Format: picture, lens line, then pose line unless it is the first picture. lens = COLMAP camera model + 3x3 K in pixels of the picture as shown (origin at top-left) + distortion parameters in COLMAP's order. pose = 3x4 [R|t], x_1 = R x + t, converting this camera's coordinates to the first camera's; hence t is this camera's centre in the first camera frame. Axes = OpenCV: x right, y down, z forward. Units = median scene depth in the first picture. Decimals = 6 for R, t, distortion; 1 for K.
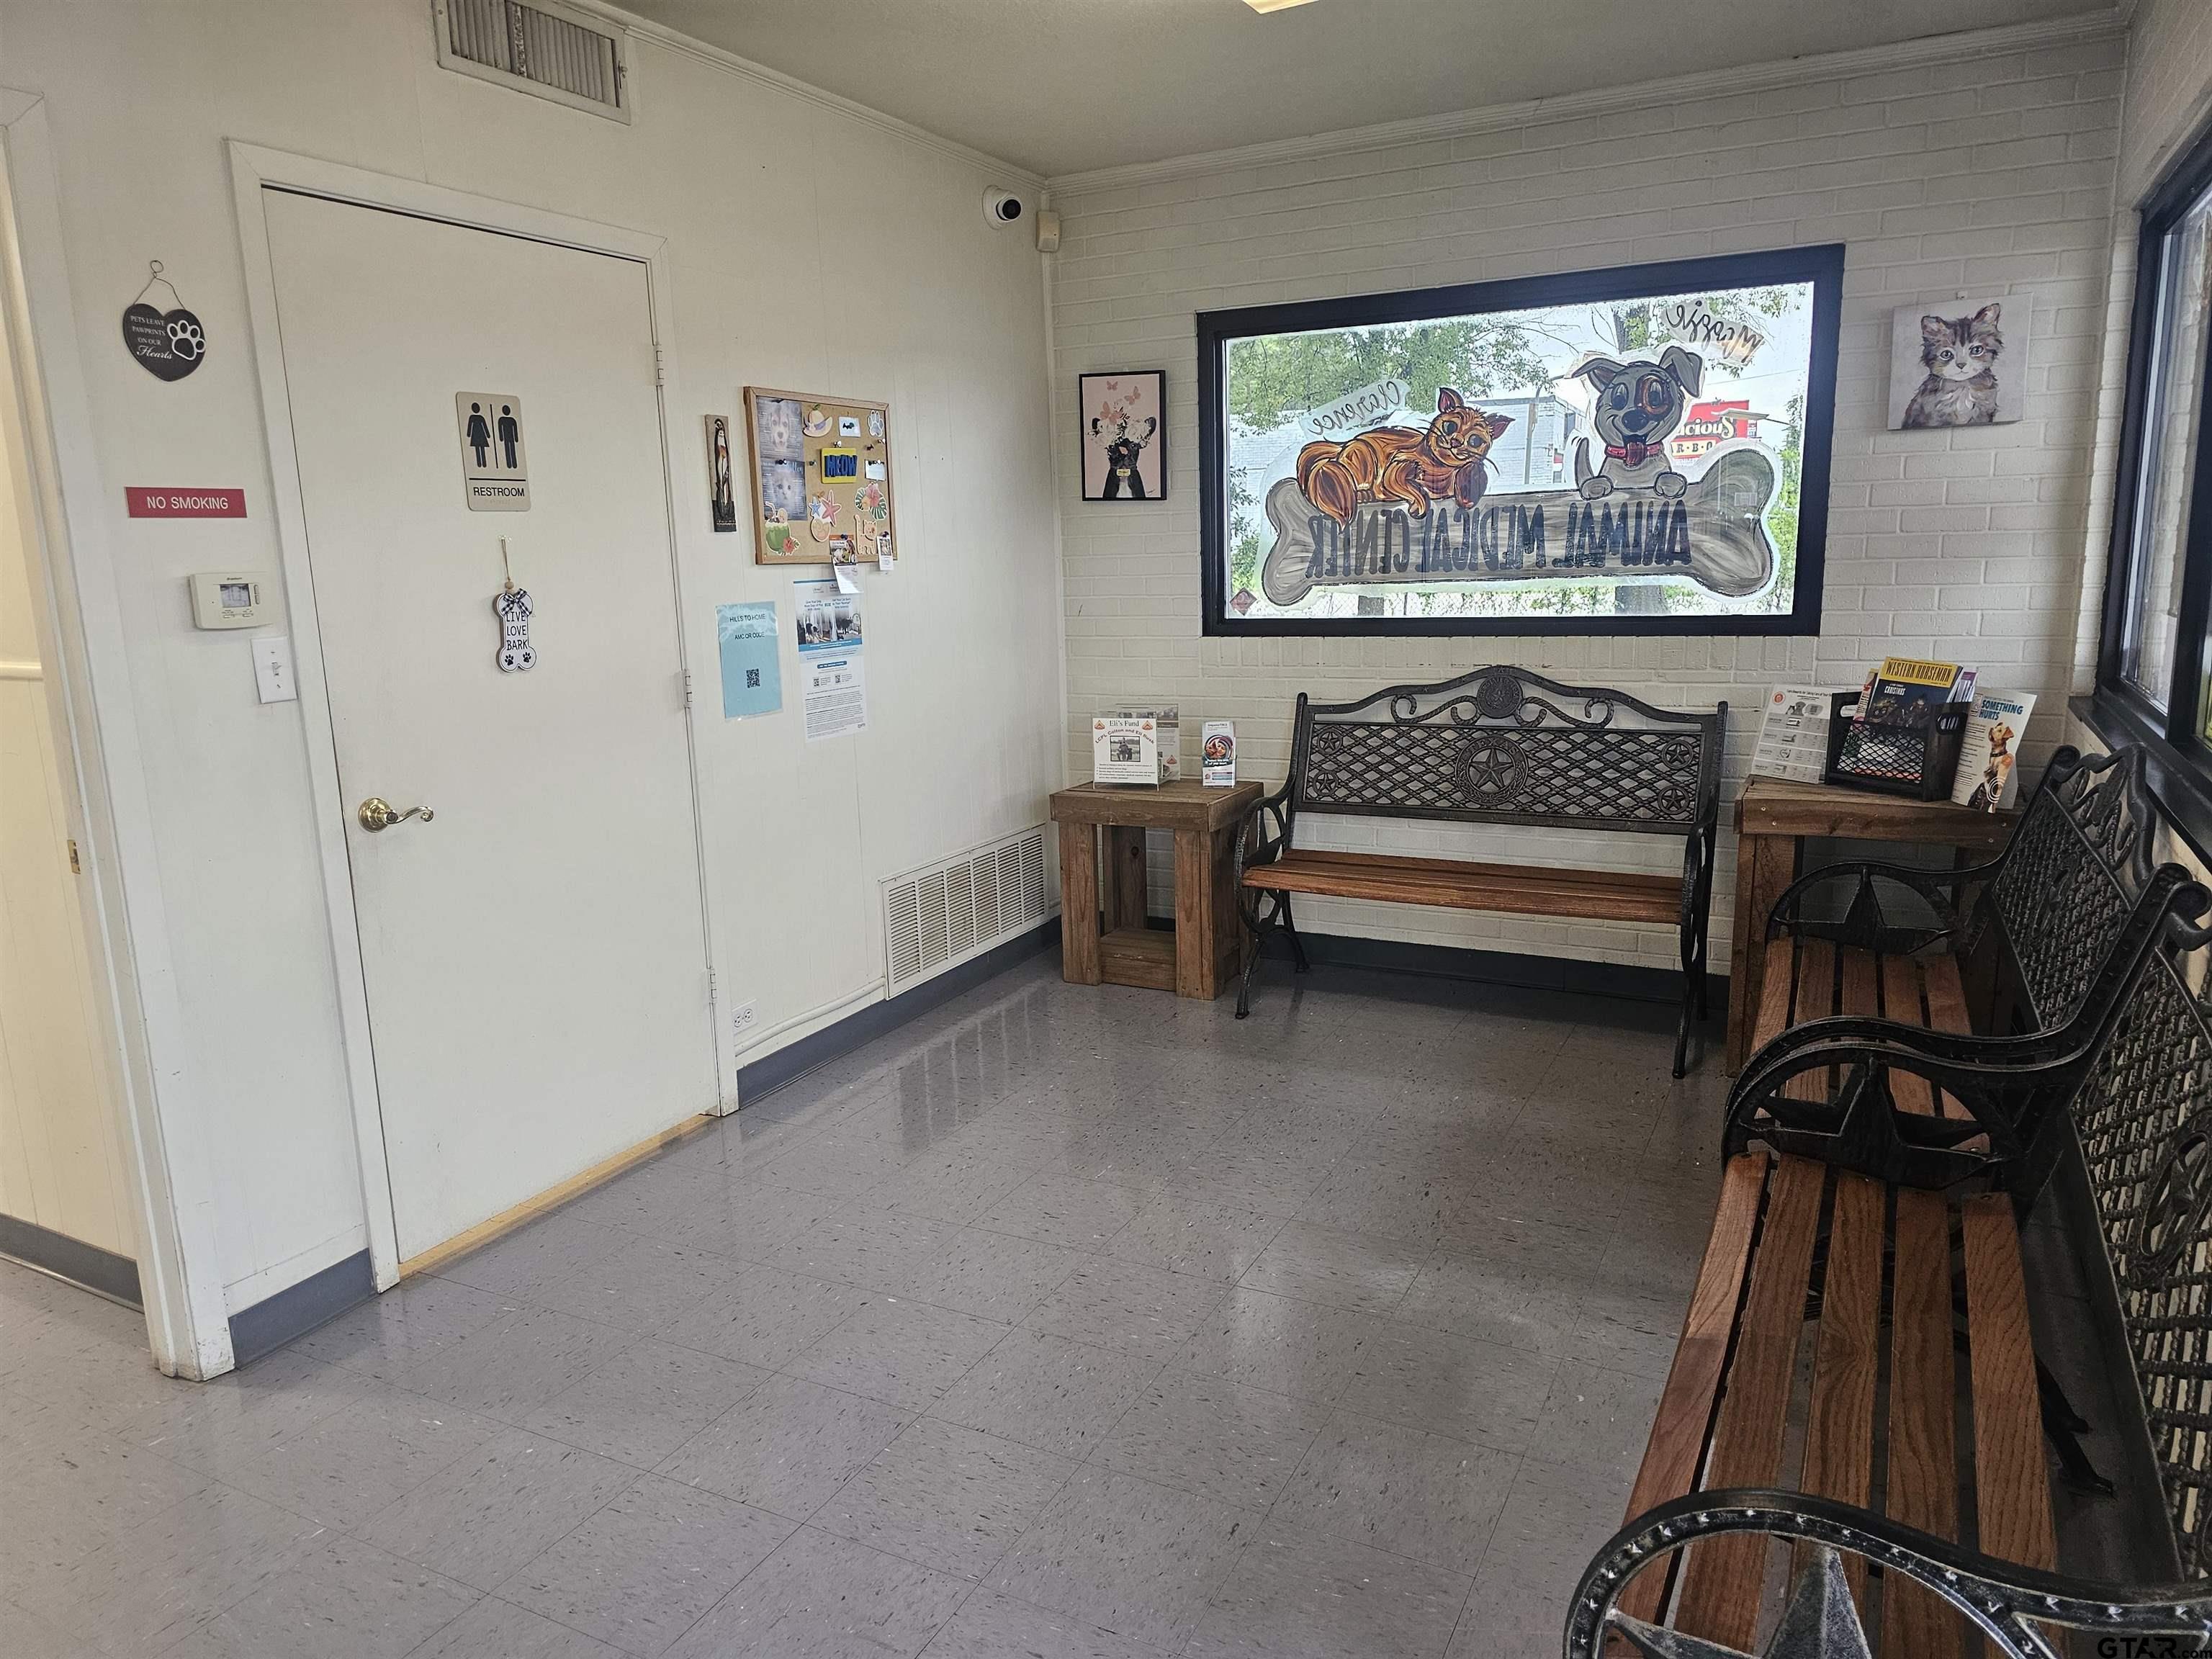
lens RADIAL K [[1490.3, 0, 1110.9], [0, 1490.3, 839.9], [0, 0, 1]] dist [0.067050, -0.066359]
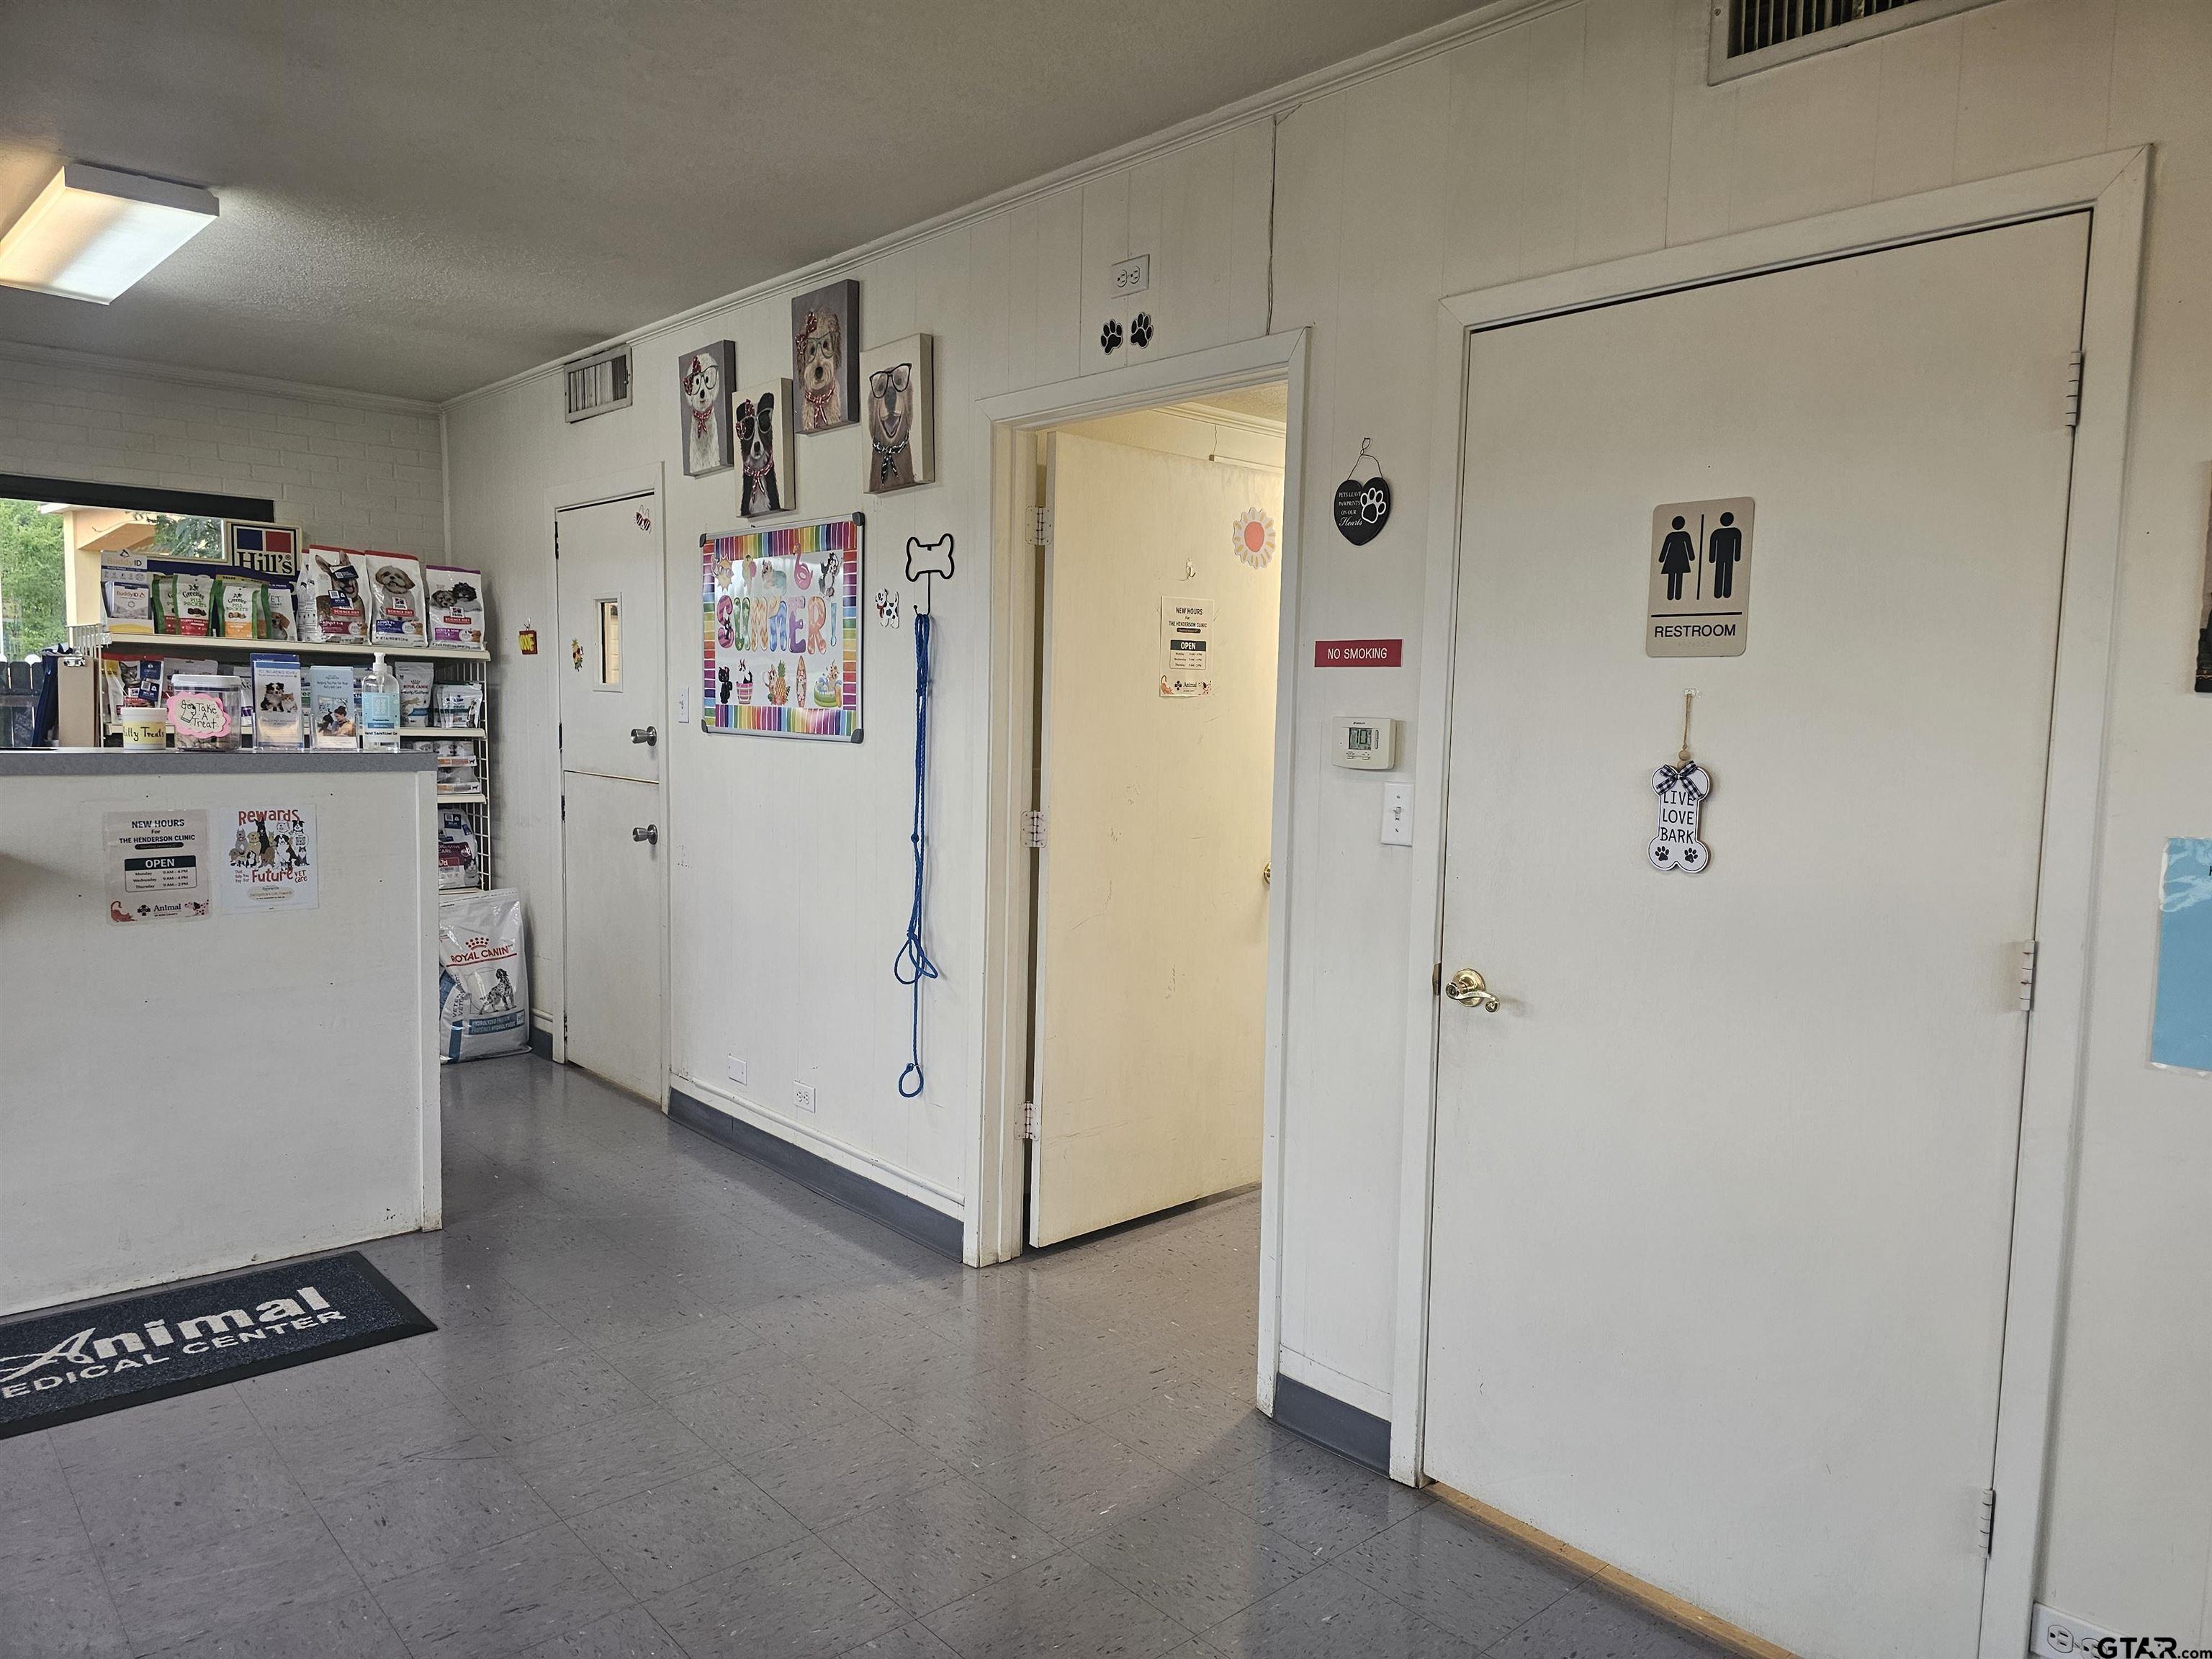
lens RADIAL K [[1490.3, 0, 1106.5], [0, 1490.3, 831.4], [0, 0, 1]] dist [0.067050, -0.066359]
pose [[-0.359253, 0.106517, -0.927142, 0.269399], [-0.196464, 0.962569, 0.186714, -0.150666], [0.912326, 0.249227, -0.324879, 0.693352]]
